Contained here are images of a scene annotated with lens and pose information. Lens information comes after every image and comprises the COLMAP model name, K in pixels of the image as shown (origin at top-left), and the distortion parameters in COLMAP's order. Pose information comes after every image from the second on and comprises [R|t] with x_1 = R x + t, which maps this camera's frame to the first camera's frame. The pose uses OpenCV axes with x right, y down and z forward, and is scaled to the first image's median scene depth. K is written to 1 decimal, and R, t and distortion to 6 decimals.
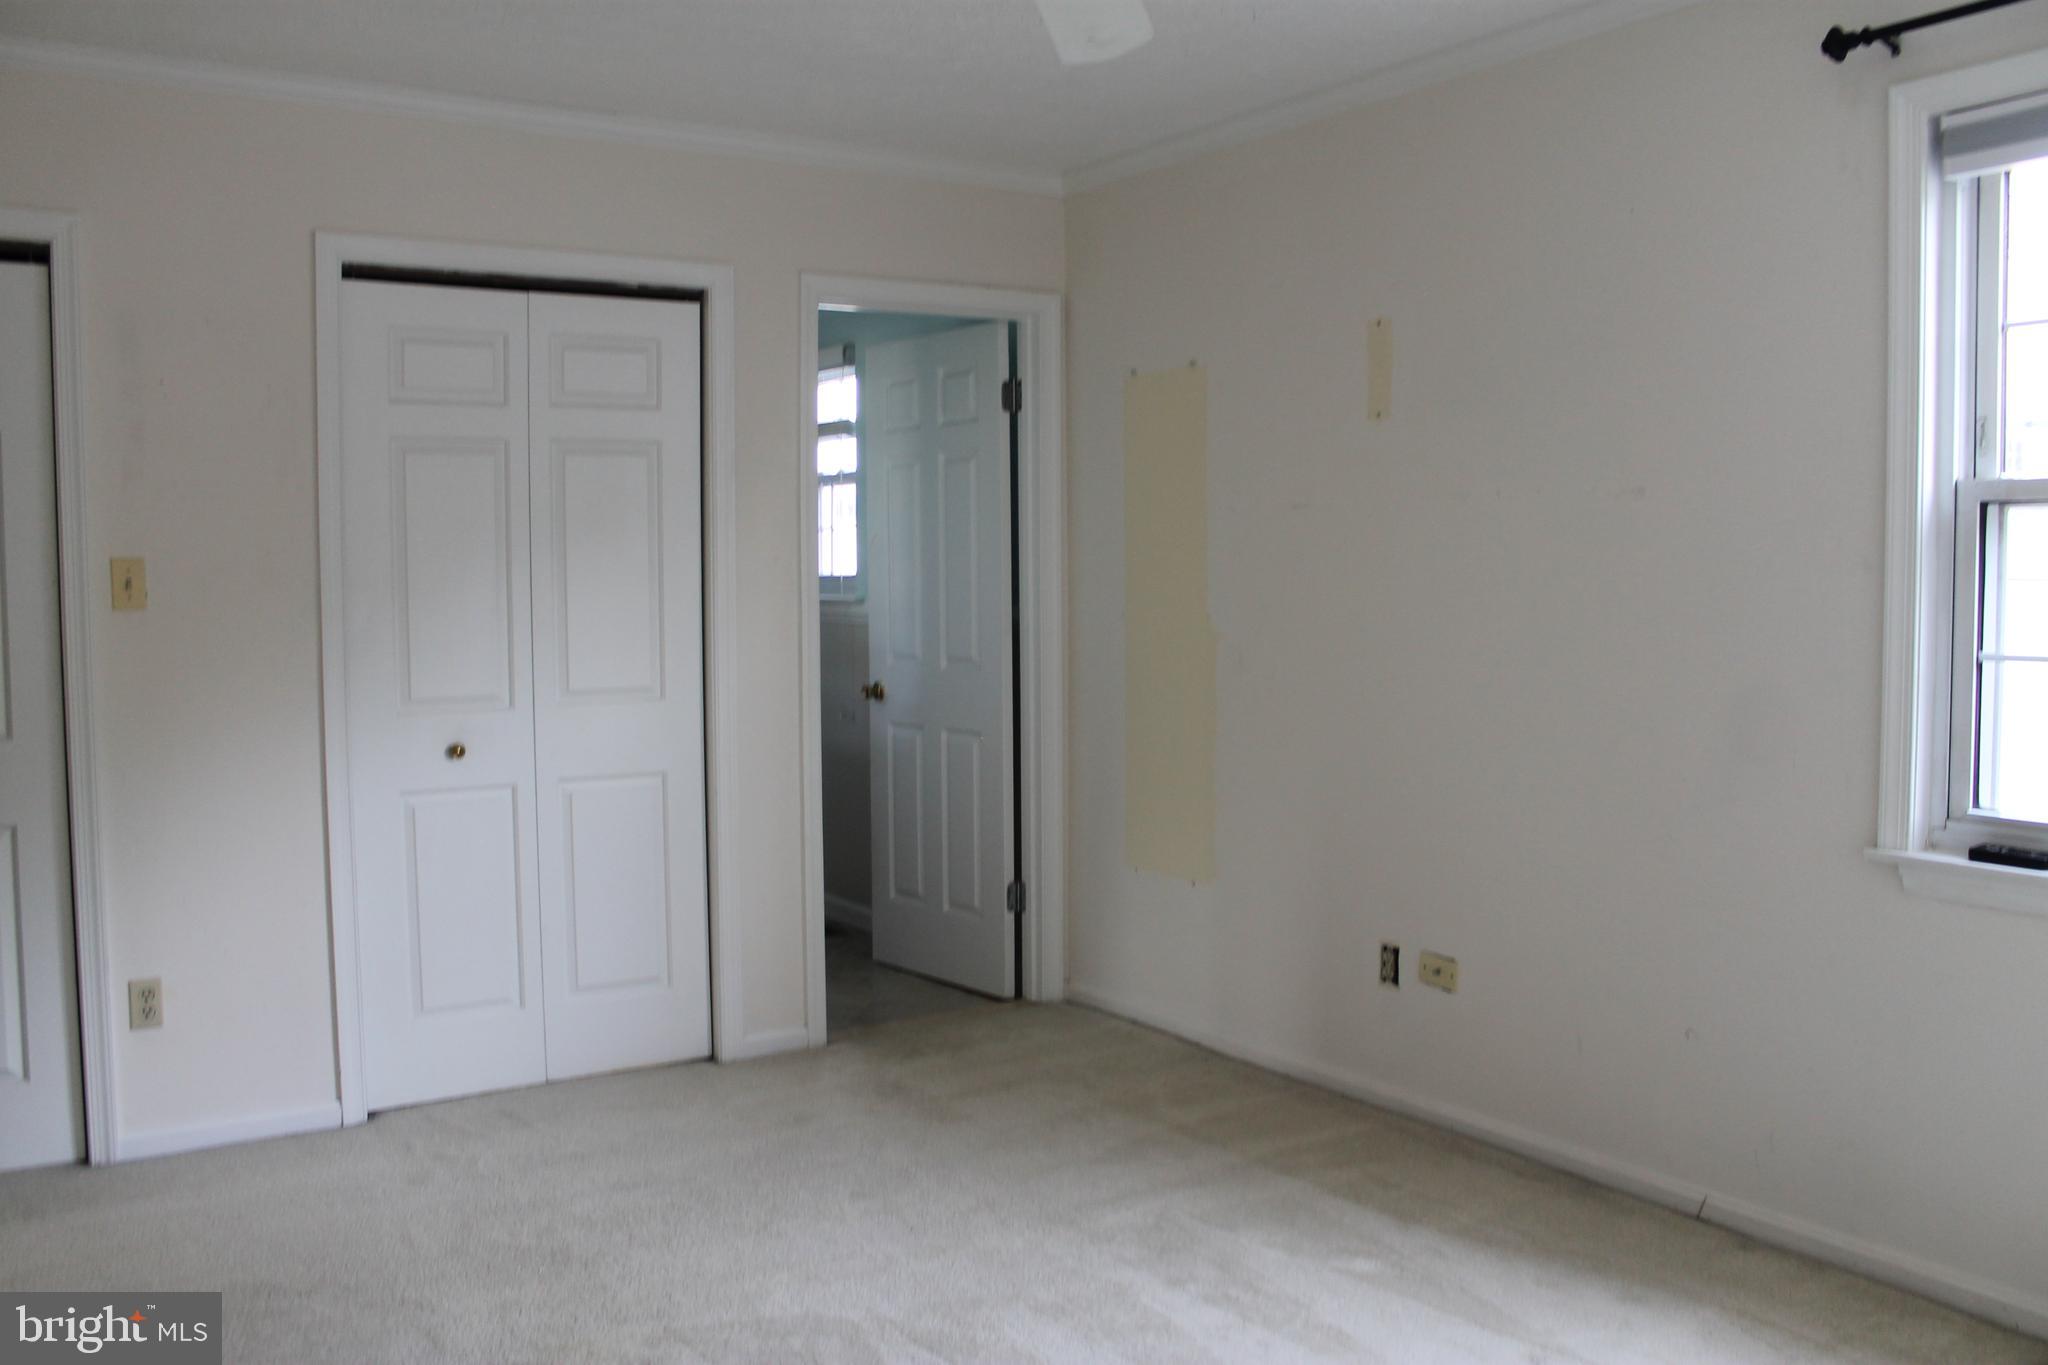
lens RADIAL K [[1711.0, 0, 1024.0], [0, 1711.0, 682.5], [0, 0, 1]] dist [-0.106609, -0.001938]
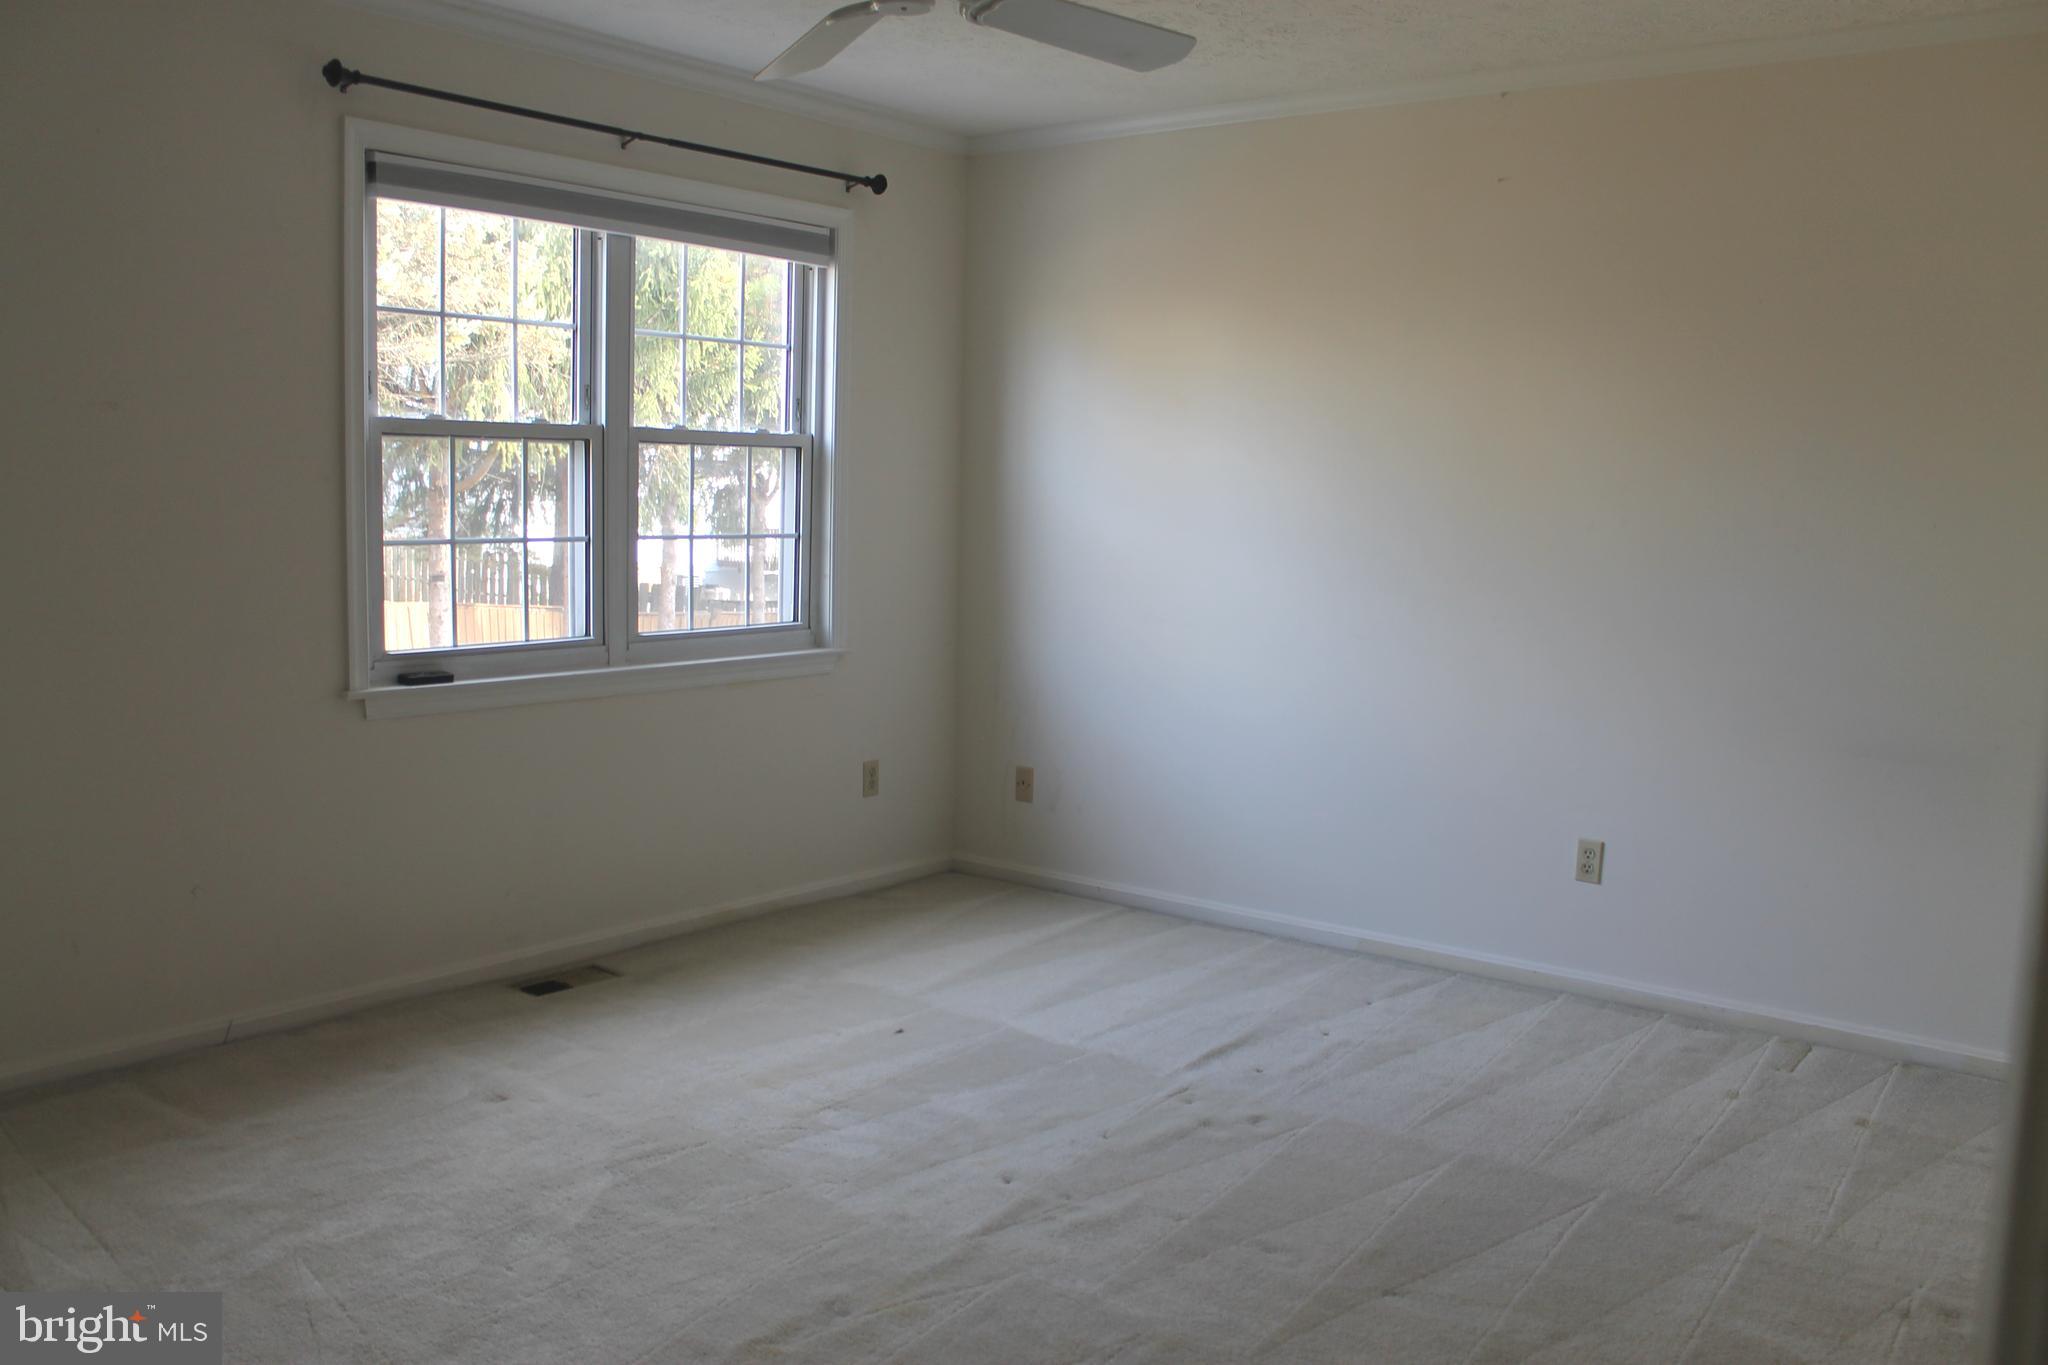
lens RADIAL K [[1711.0, 0, 1024.0], [0, 1711.0, 682.5], [0, 0, 1]] dist [-0.106609, -0.001938]
pose [[-0.315177, -0.100842, 0.943660, -0.941875], [0.042129, 0.991872, 0.120065, -0.047126], [-0.948097, 0.077597, -0.308366, 0.914320]]
